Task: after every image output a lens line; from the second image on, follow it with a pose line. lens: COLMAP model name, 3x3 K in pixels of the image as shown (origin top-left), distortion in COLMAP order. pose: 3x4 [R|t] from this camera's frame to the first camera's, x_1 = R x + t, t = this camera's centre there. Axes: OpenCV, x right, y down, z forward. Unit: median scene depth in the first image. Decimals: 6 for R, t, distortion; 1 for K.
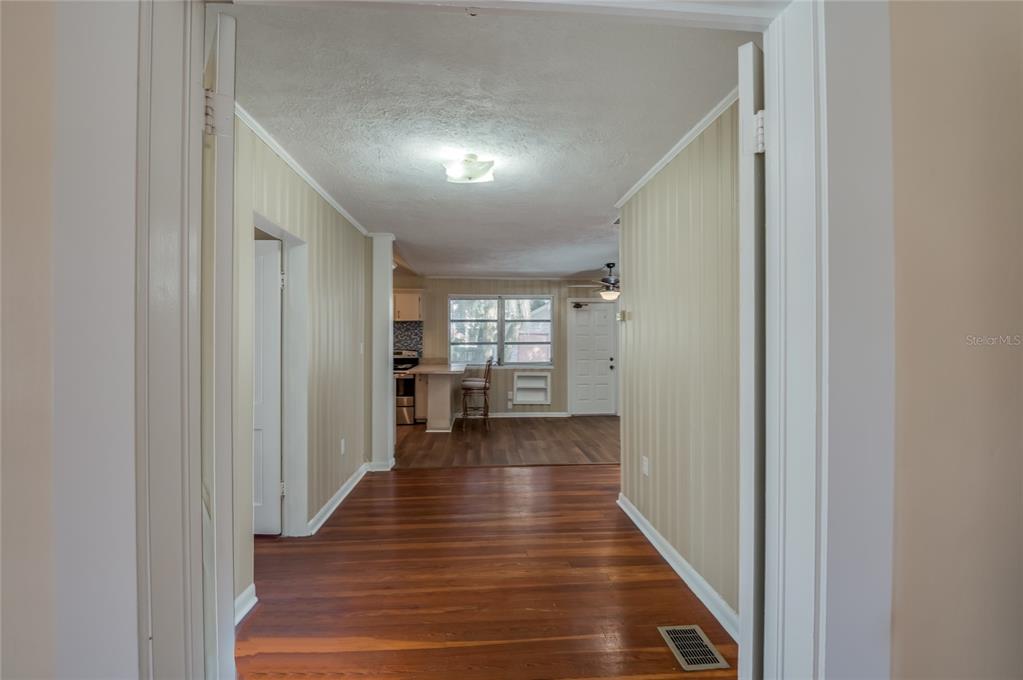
lens RADIAL K [[461.6, 0, 511.1], [0, 461.6, 335.1], [0, 0, 1]] dist [-0.015843, -0.002917]
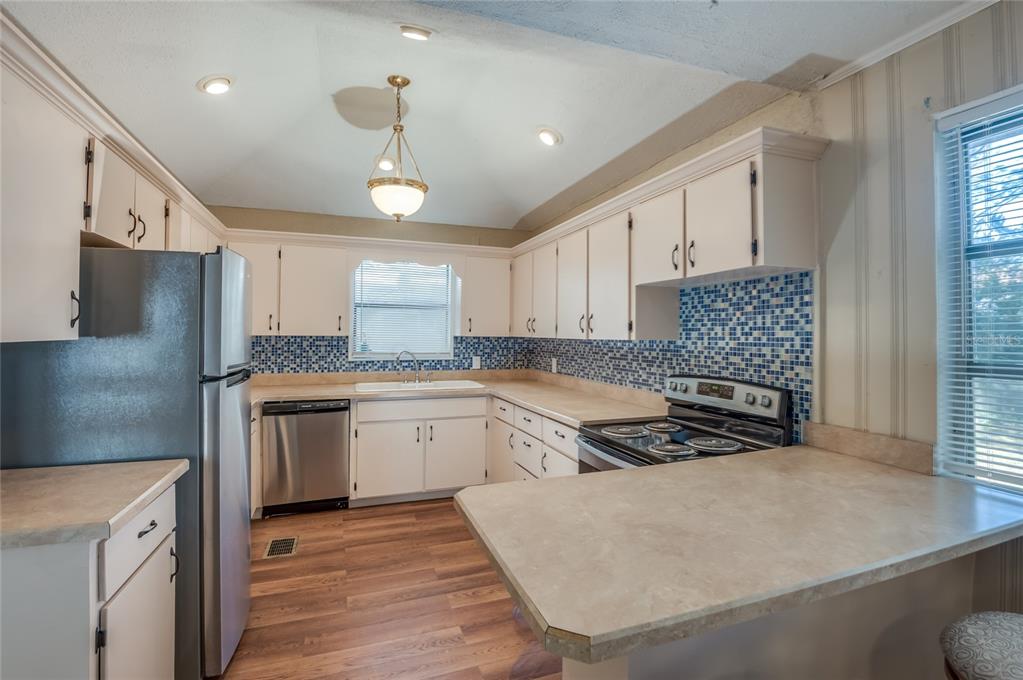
lens RADIAL K [[461.6, 0, 511.1], [0, 461.6, 337.5], [0, 0, 1]] dist [-0.015843, -0.002917]
pose [[0.263263, -0.004825, -0.964712, -0.002648], [-0.005432, 0.999964, -0.006484, 0.008395], [0.964709, 0.006948, 0.263227, 0.786255]]
